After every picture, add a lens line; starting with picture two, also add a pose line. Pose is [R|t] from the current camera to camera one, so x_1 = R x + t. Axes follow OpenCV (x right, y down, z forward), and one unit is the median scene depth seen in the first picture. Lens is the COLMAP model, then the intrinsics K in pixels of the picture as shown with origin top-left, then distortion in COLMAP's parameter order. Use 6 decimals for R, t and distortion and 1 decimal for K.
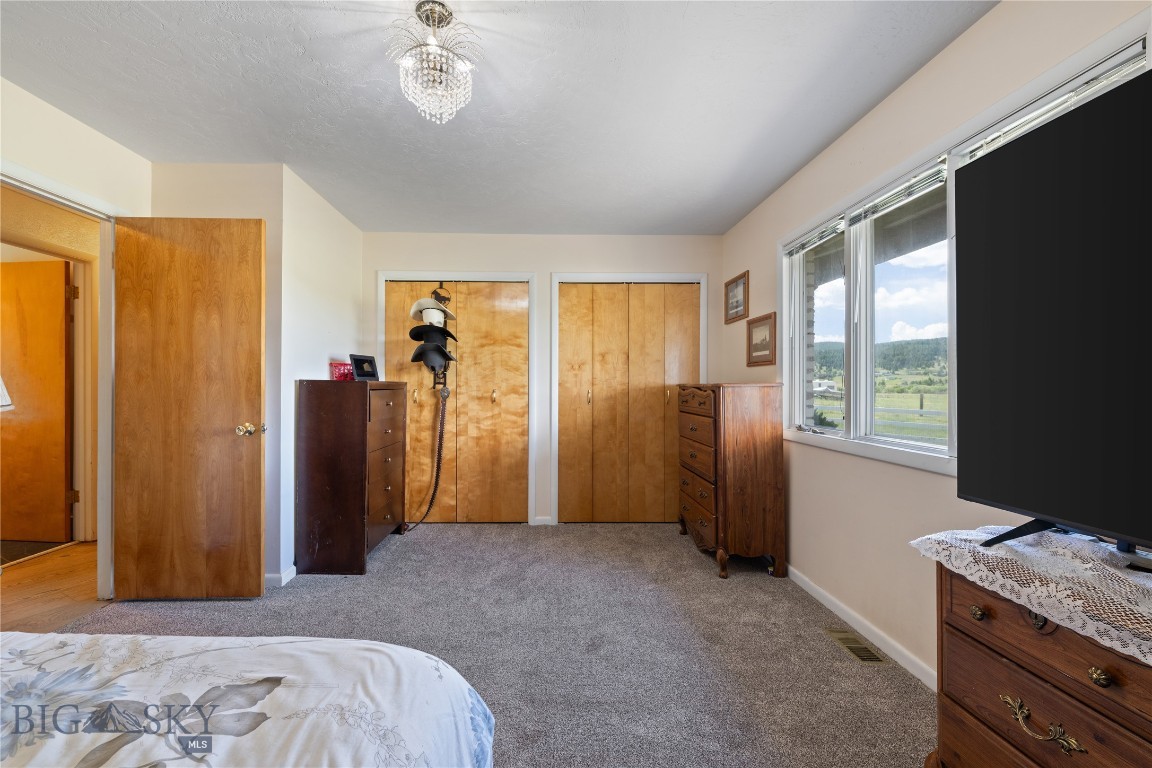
lens RADIAL K [[462.4, 0, 569.9], [0, 462.4, 384.1], [0, 0, 1]] dist [-0.000127, 0.000045]
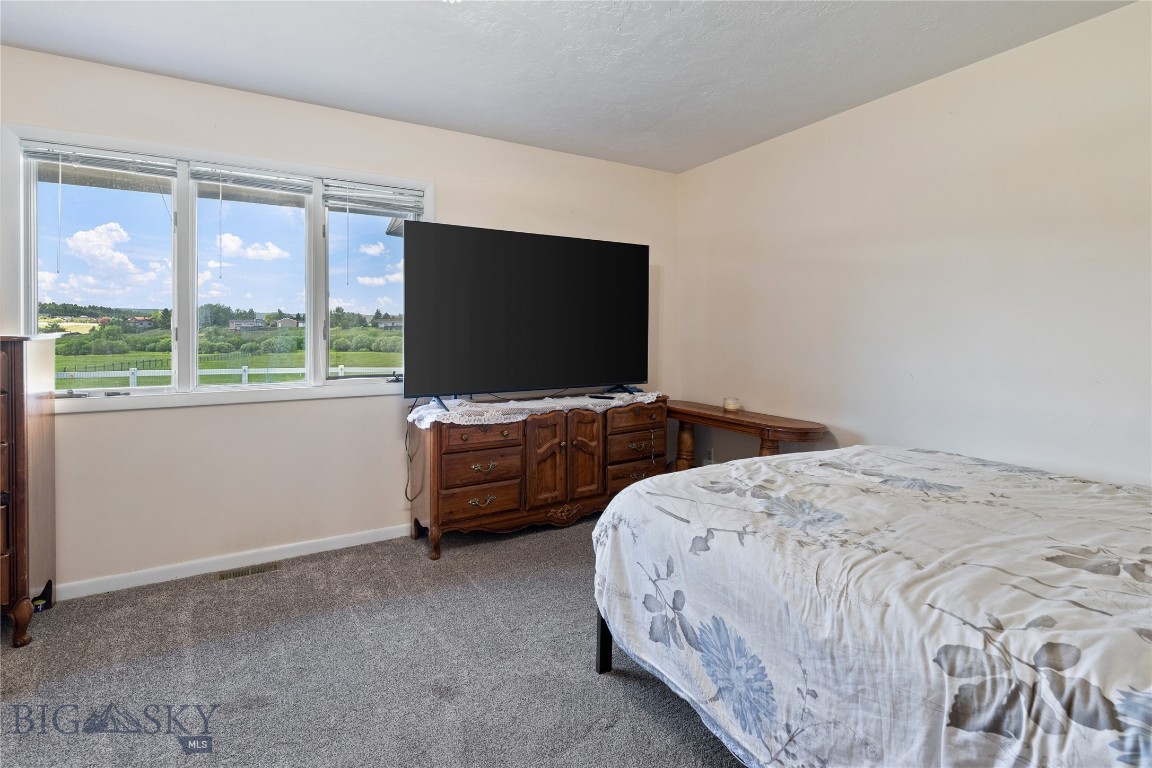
lens RADIAL K [[467.0, 0, 574.9], [0, 467.0, 337.7], [0, 0, 1]] dist [-0.000040, 0.000048]
pose [[-0.436692, -0.004472, 0.899600, -1.469119], [0.000383, 0.999987, 0.005157, -0.007602], [-0.899611, 0.002597, -0.436684, 1.573238]]
